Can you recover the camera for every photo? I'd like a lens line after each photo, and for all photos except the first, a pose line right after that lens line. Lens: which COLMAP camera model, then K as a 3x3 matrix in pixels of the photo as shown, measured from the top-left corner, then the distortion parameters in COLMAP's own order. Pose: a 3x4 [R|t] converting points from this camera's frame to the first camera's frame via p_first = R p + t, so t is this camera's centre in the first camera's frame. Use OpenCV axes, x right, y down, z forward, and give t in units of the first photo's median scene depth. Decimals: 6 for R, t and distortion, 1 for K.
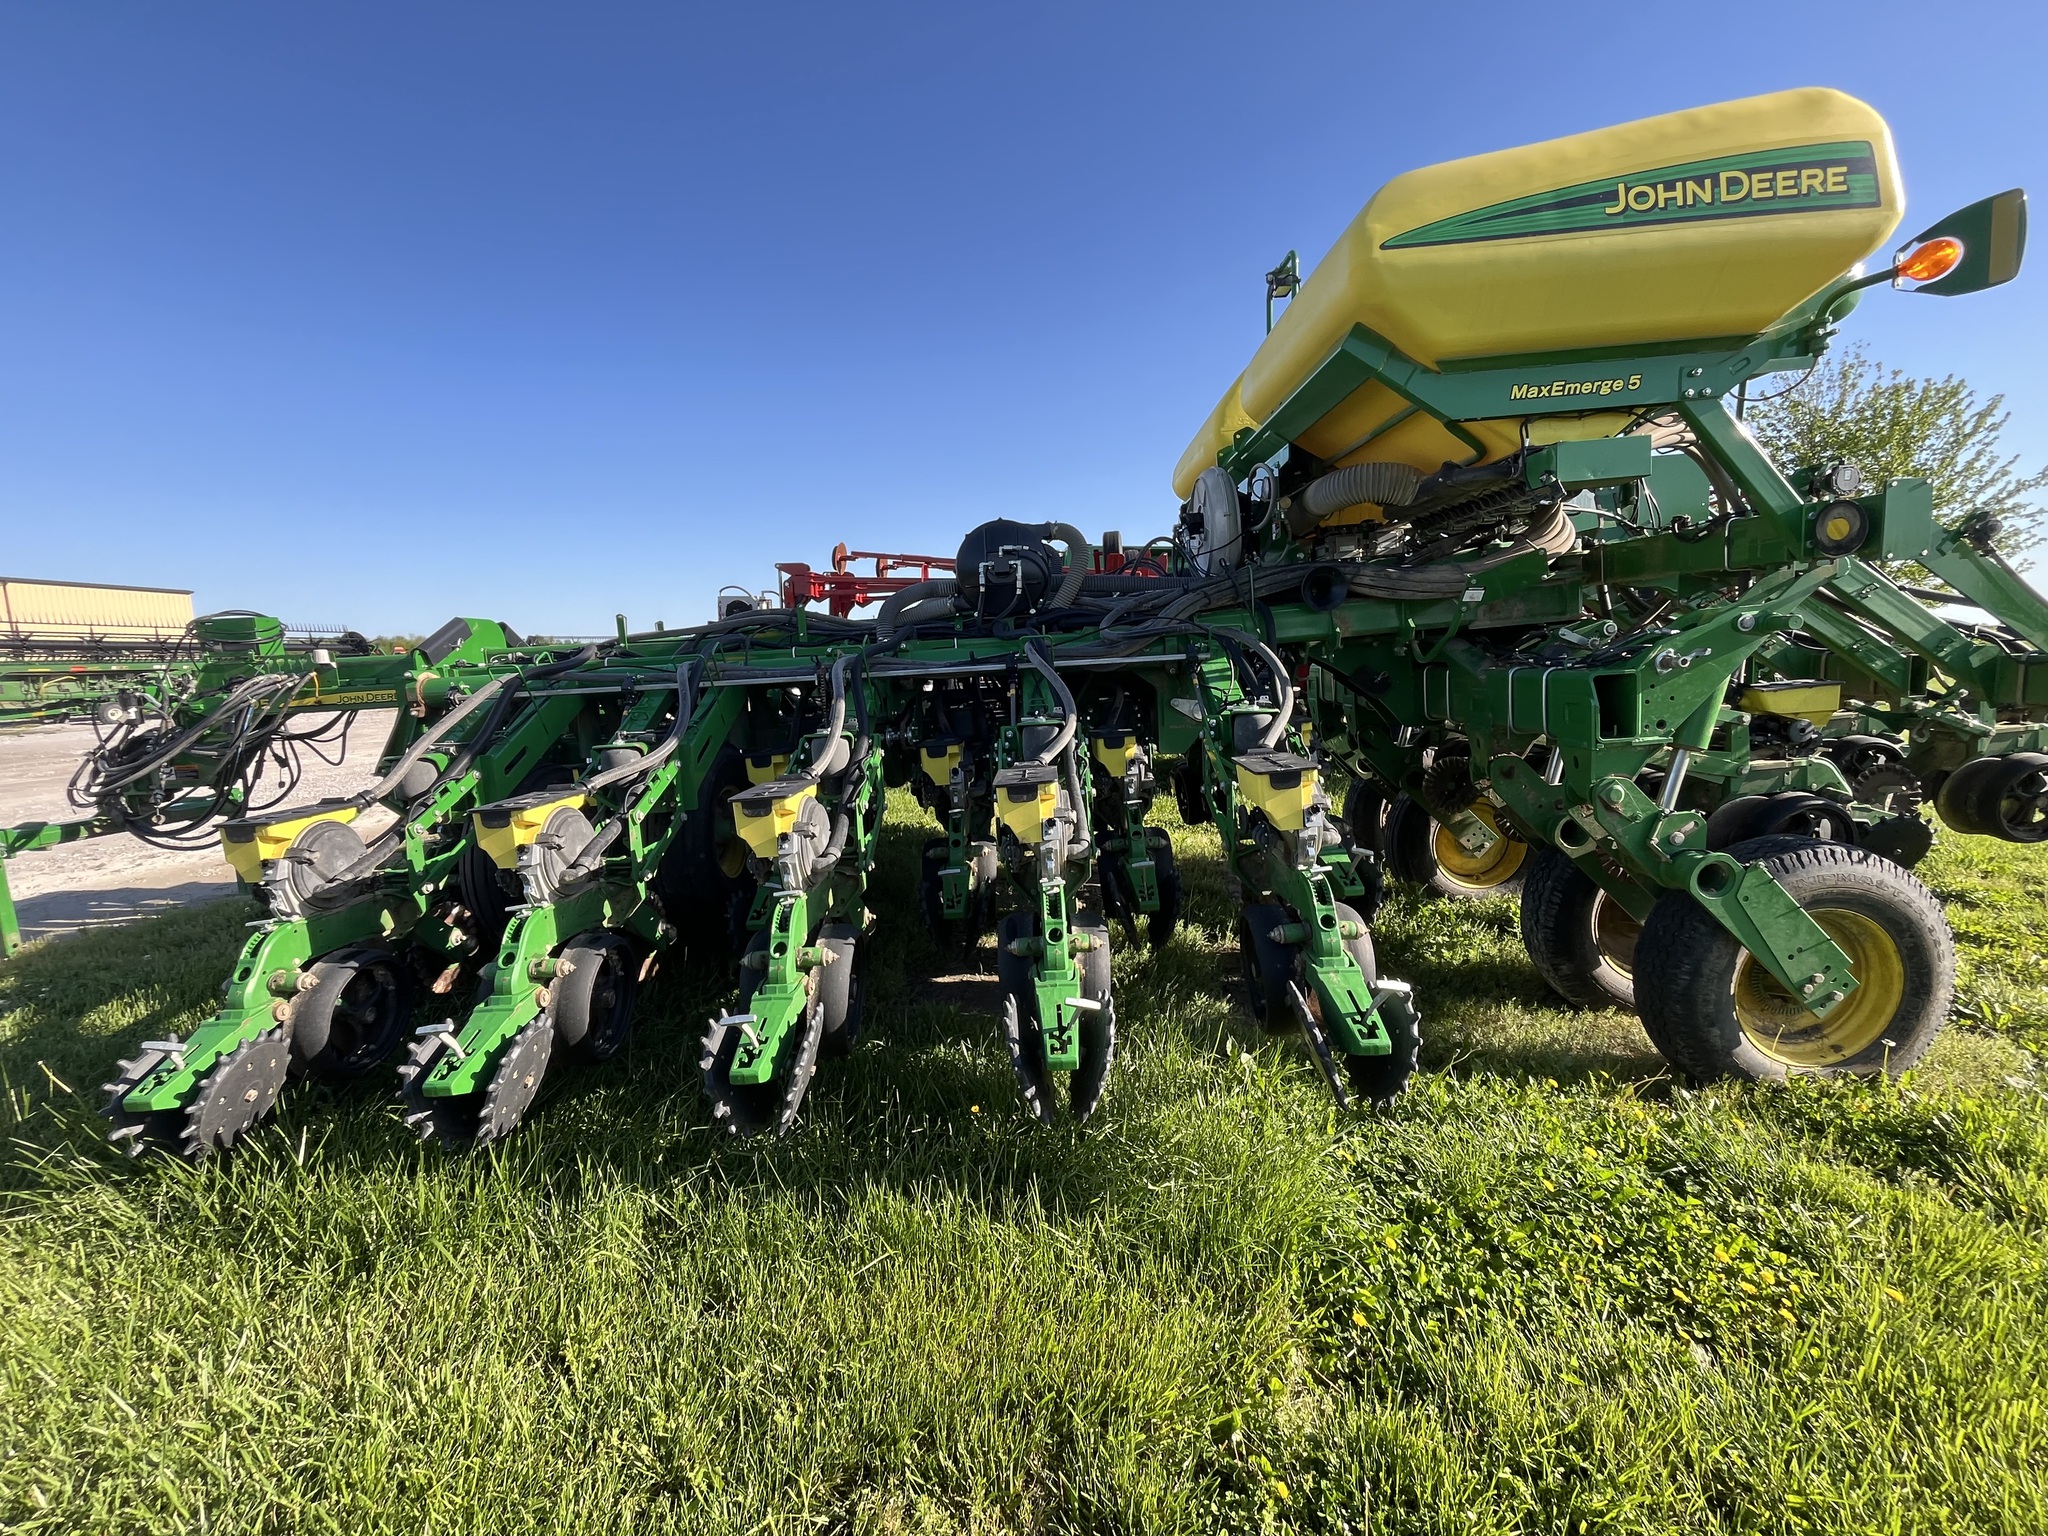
lens RADIAL K [[825.2, 0, 1021.3], [0, 825.2, 757.5], [0, 0, 1]] dist [-0.001246, -0.000517]
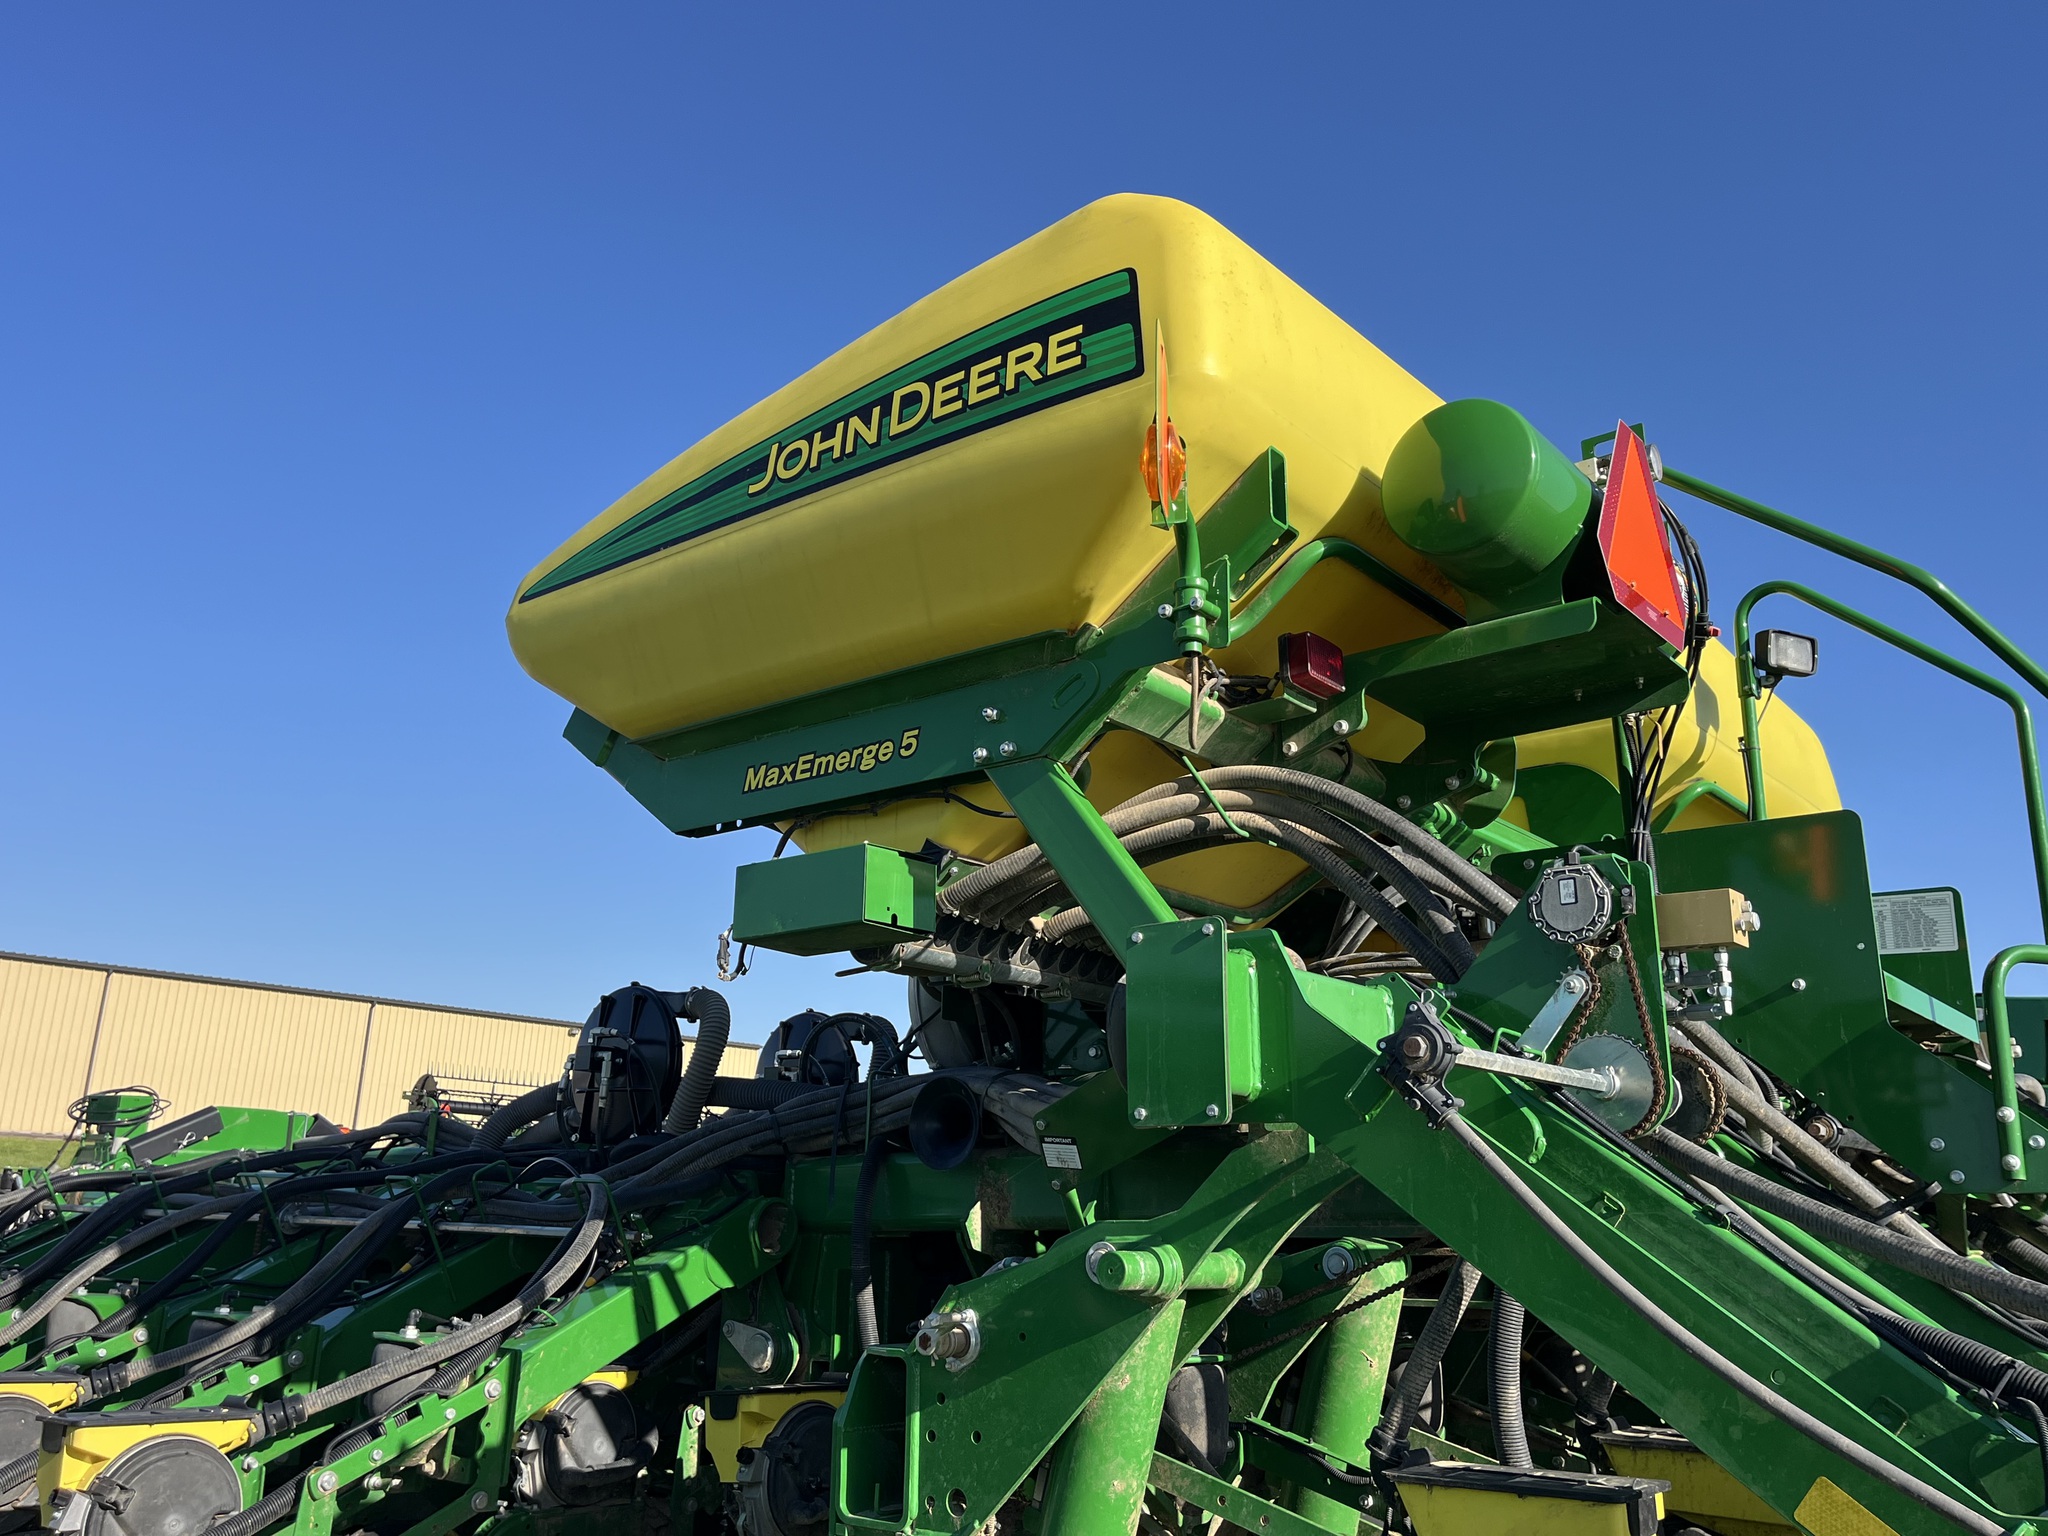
lens RADIAL K [[1504.1, 0, 1022.5], [0, 1504.1, 765.1], [0, 0, 1]] dist [0.031660, -0.016058]
pose [[0.816785, -0.086829, -0.570371, 1.464132], [-0.131758, 0.934412, -0.330929, -0.159070], [0.561696, 0.345448, 0.751773, 0.380889]]
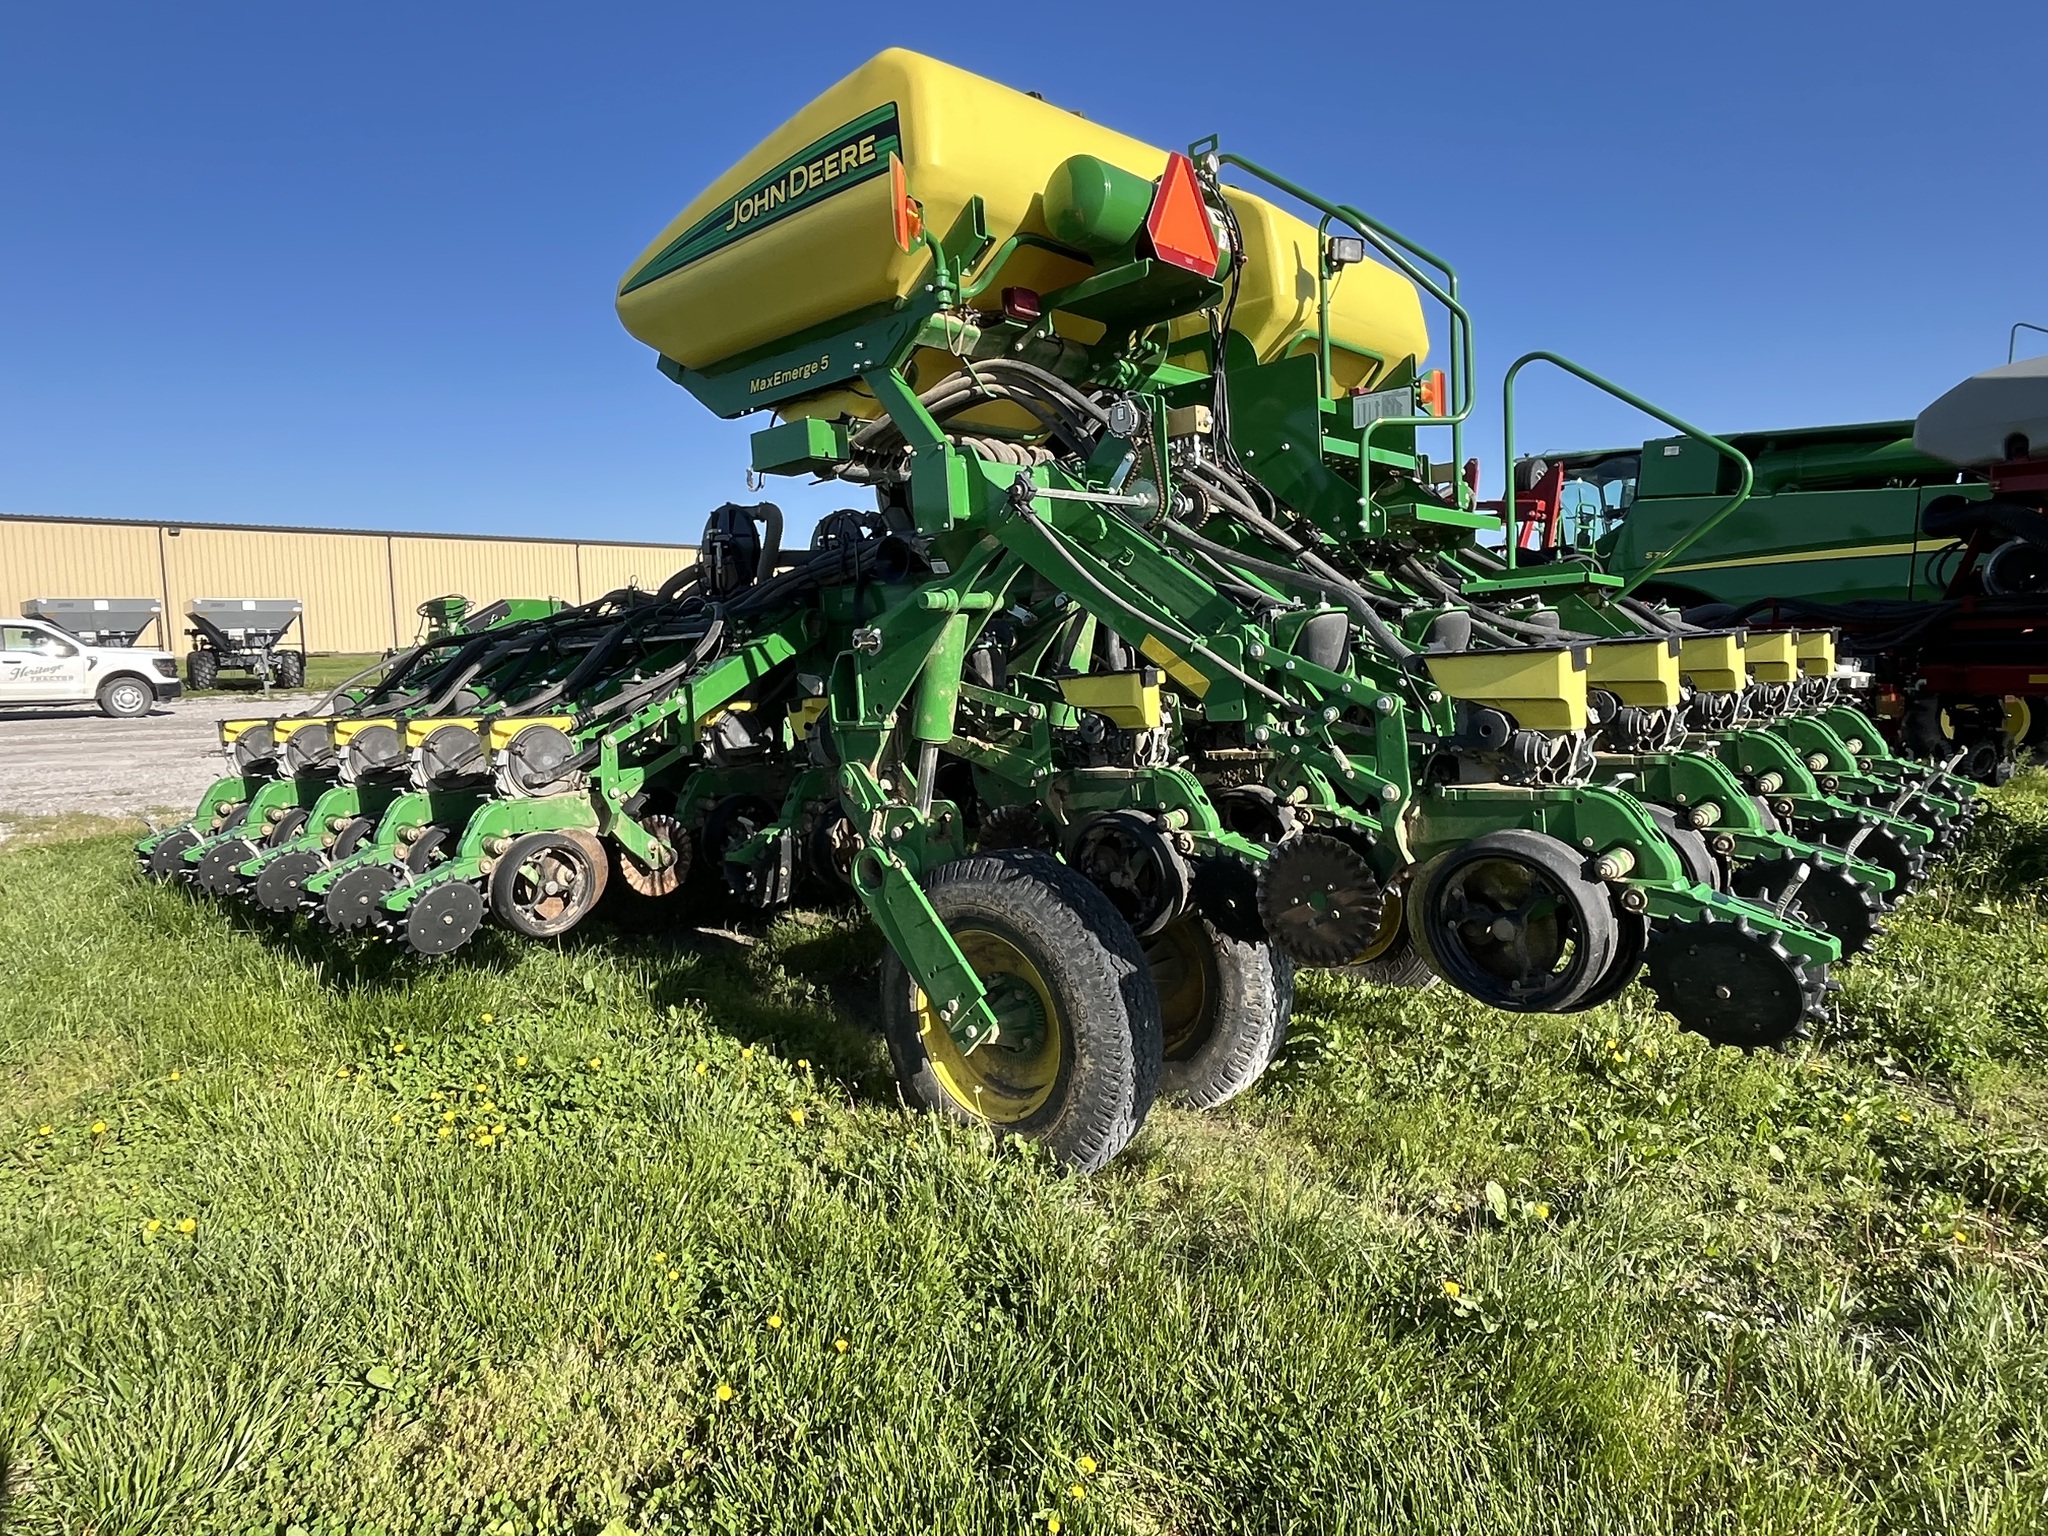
lens RADIAL K [[1195.6, 0, 1001.6], [0, 1195.6, 694.5], [0, 0, 1]] dist [0.011512, 0.000320]
pose [[0.777883, 0.032688, -0.627558, 2.013604], [-0.061171, 0.997842, -0.023848, -0.037102], [0.625425, 0.056939, 0.778204, 0.034455]]
